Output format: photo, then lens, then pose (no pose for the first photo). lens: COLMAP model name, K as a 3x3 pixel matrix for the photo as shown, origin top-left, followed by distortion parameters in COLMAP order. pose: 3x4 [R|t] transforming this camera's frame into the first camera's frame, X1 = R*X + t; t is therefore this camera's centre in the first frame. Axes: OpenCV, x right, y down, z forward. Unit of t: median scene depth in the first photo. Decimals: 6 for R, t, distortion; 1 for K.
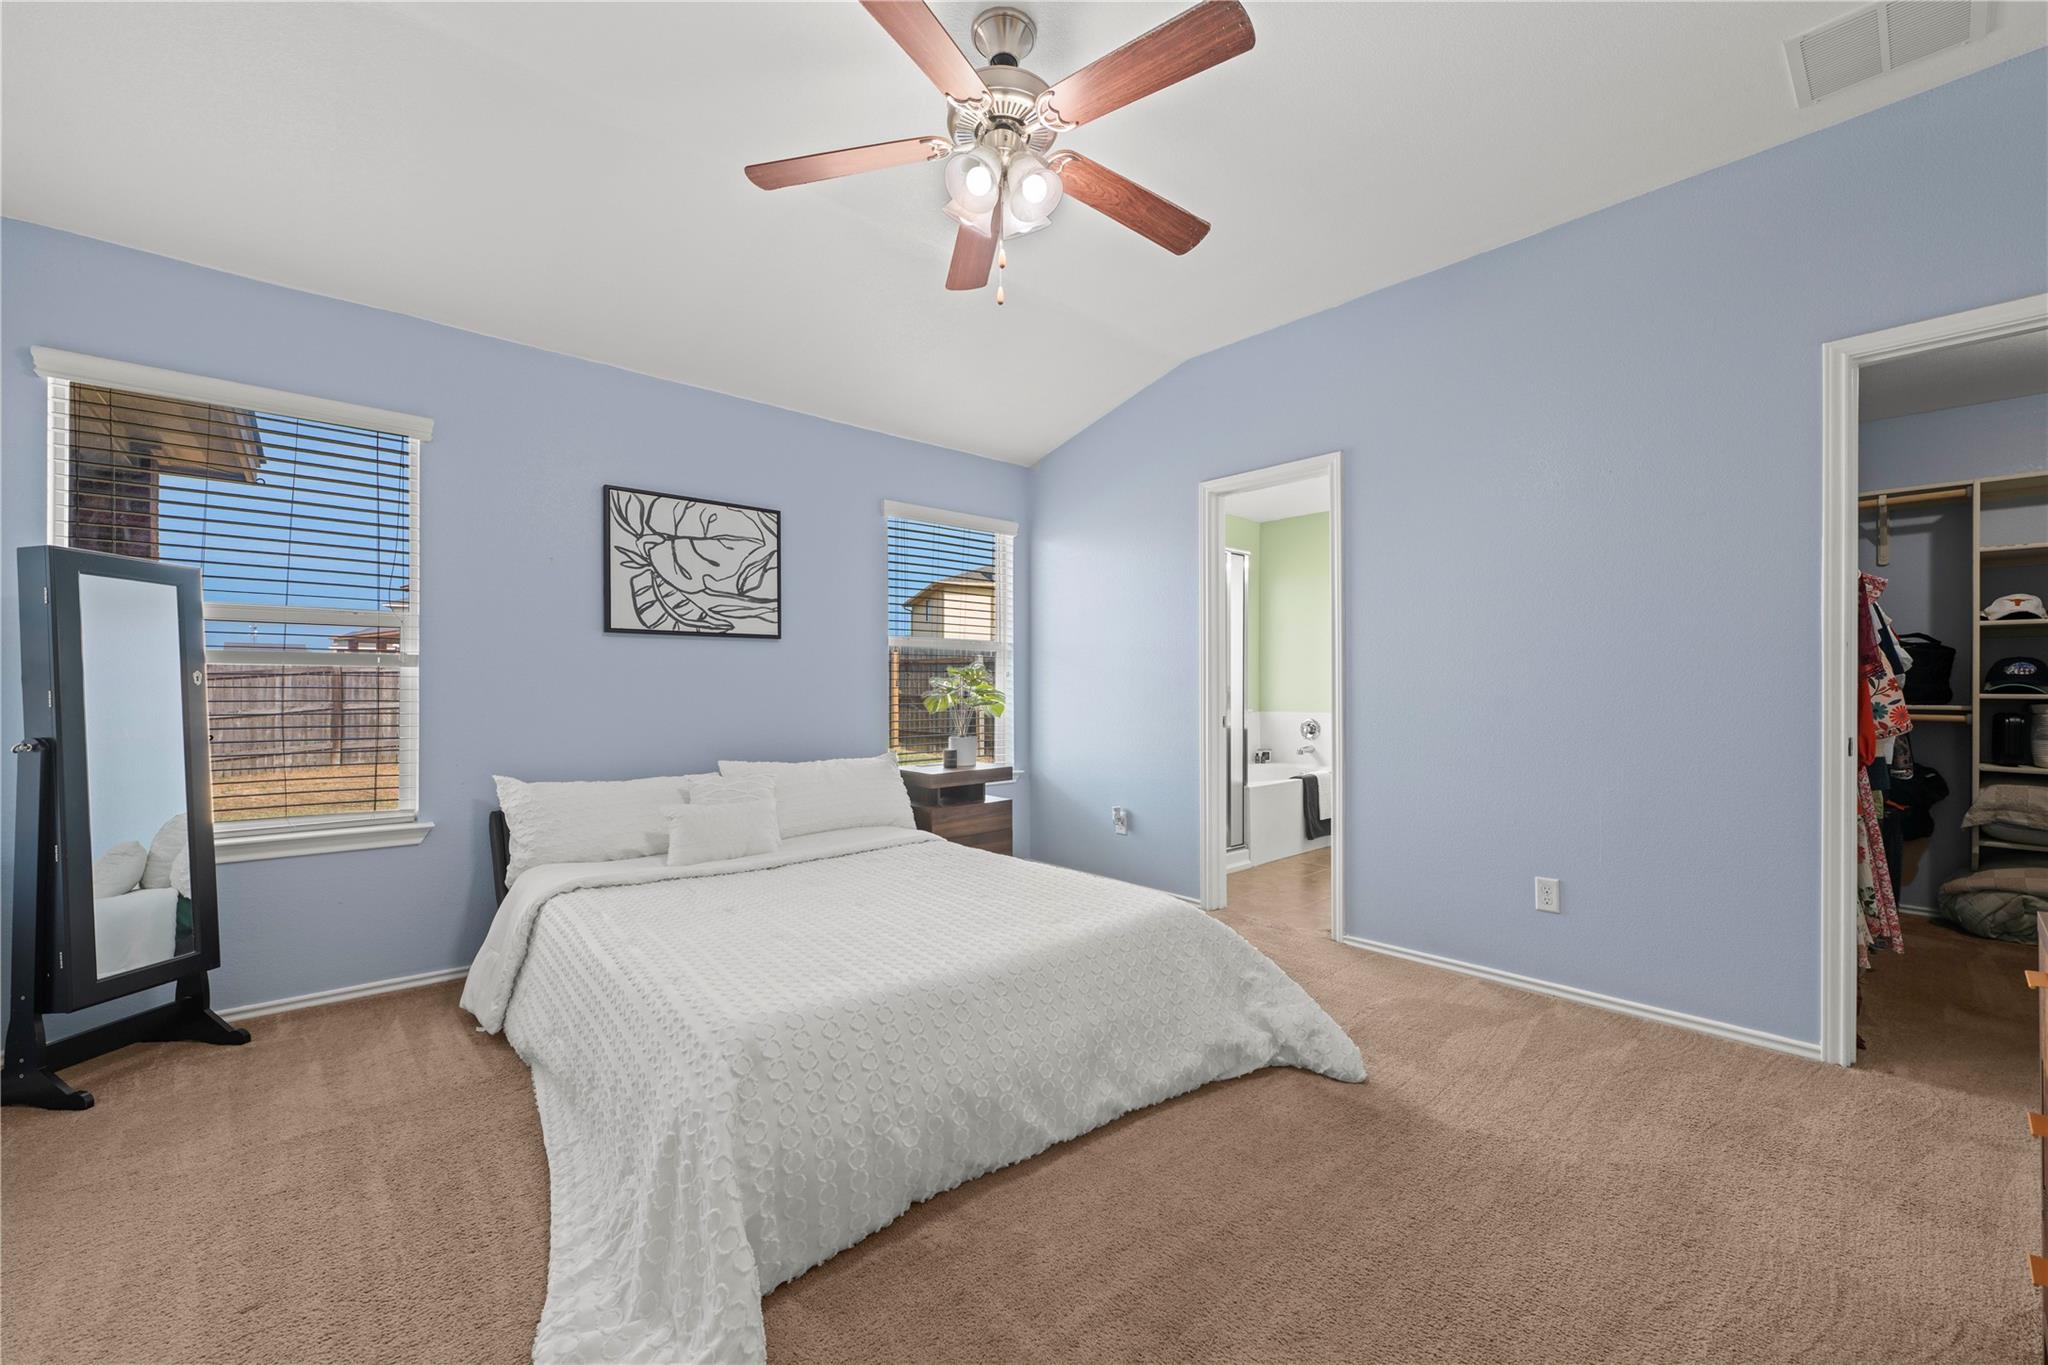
lens RADIAL K [[808.3, 0, 1035.5], [0, 808.3, 688.3], [0, 0, 1]] dist [-0.001124, -0.000388]
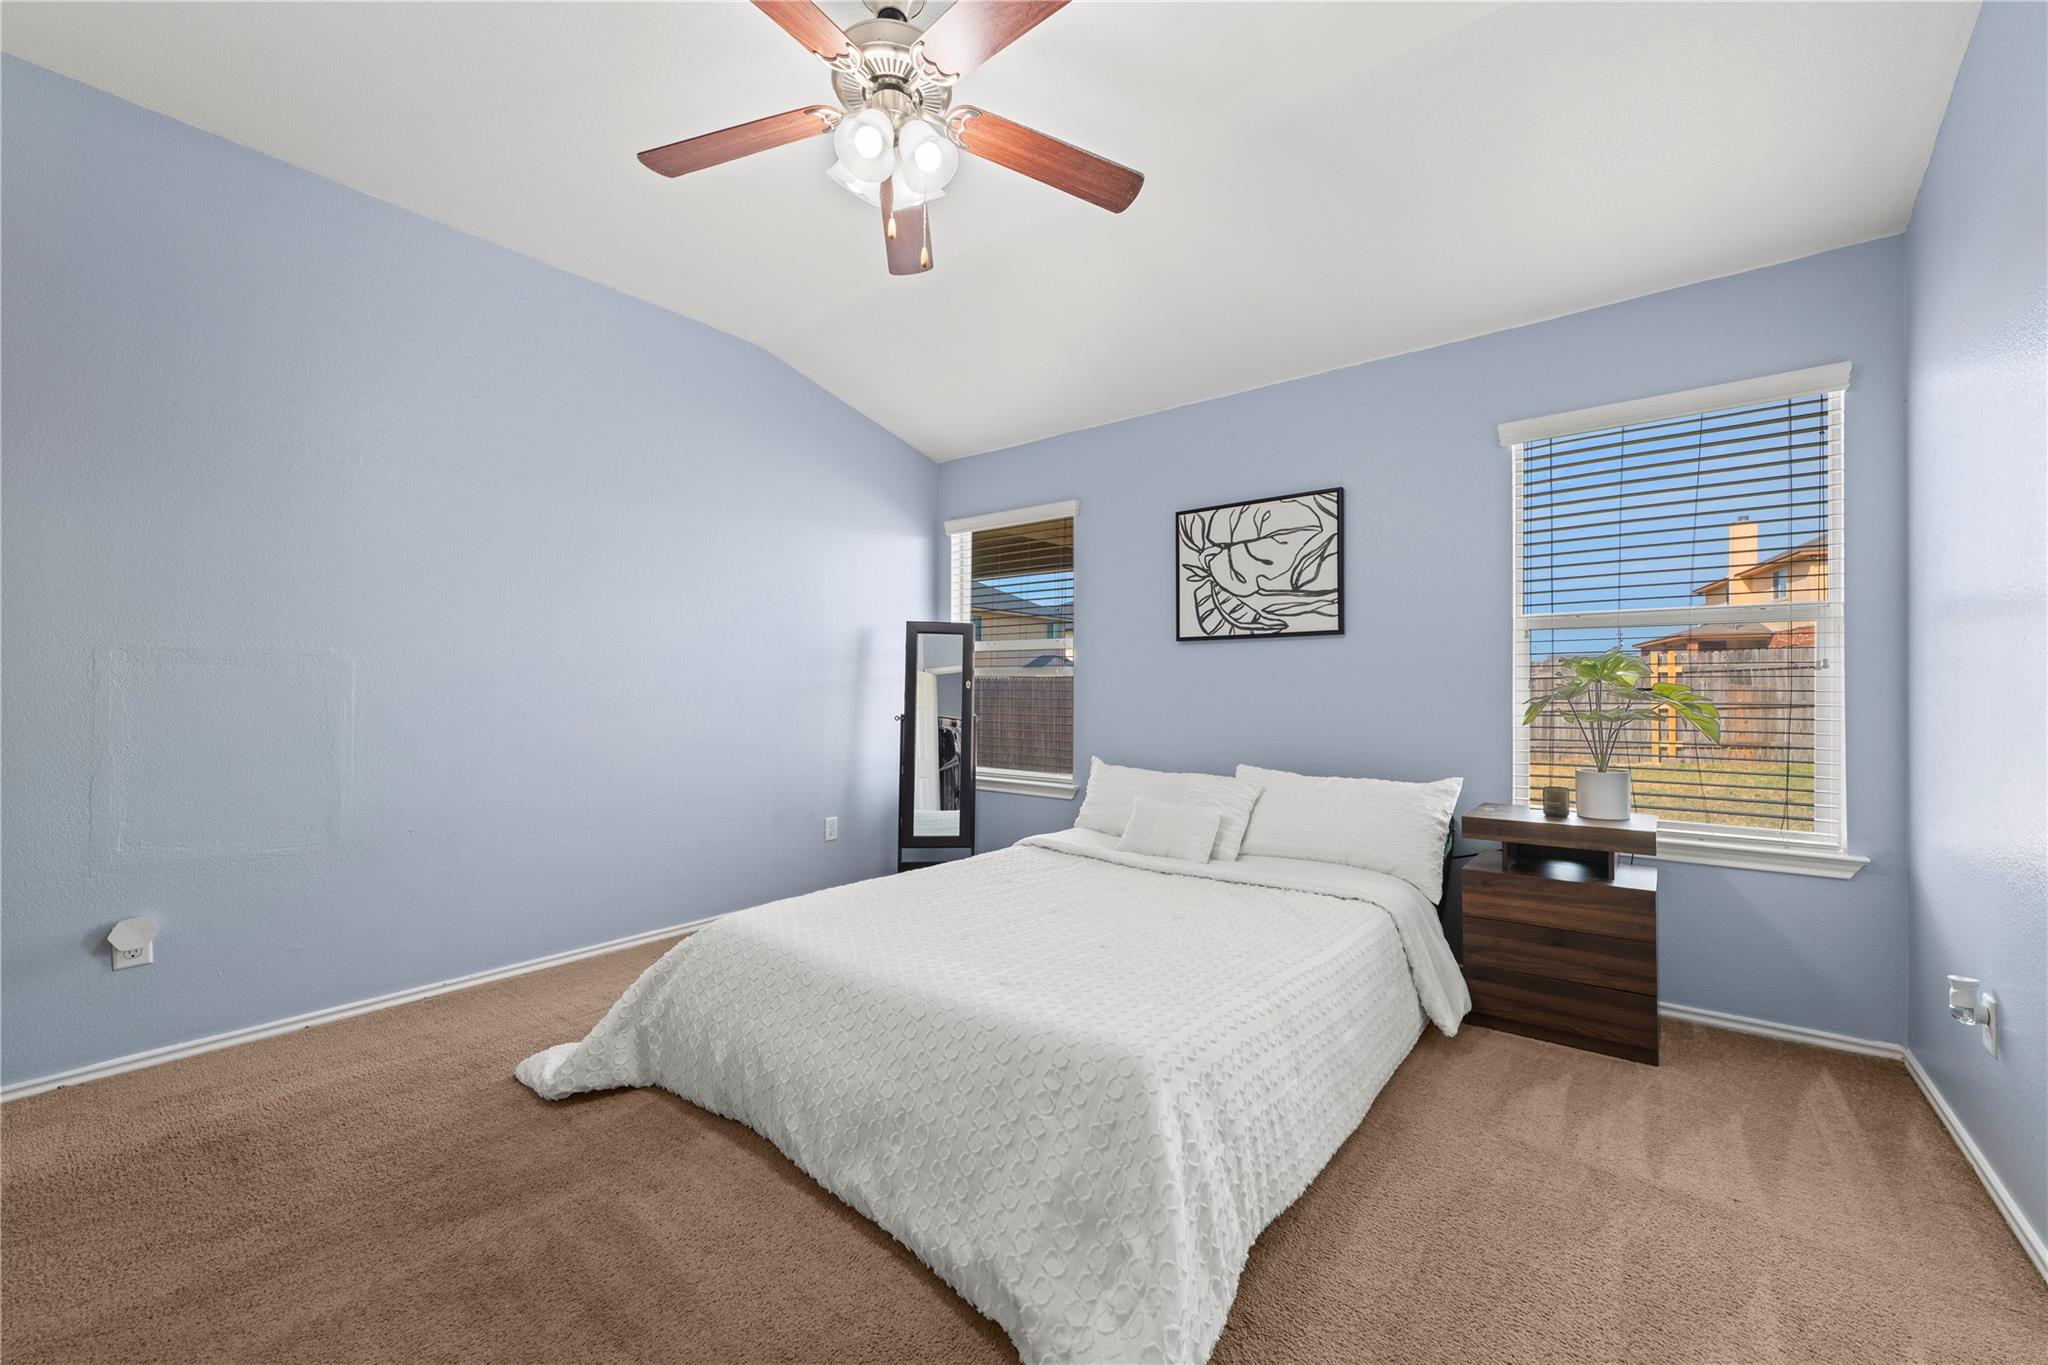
lens RADIAL K [[808.3, 0, 1035.5], [0, 808.3, 688.3], [0, 0, 1]] dist [-0.001124, -0.000388]
pose [[0.172458, -0.001490, -0.985016, 0.526912], [-0.001176, 0.999998, -0.001718, -0.001252], [0.985016, 0.001454, 0.172456, 0.576406]]
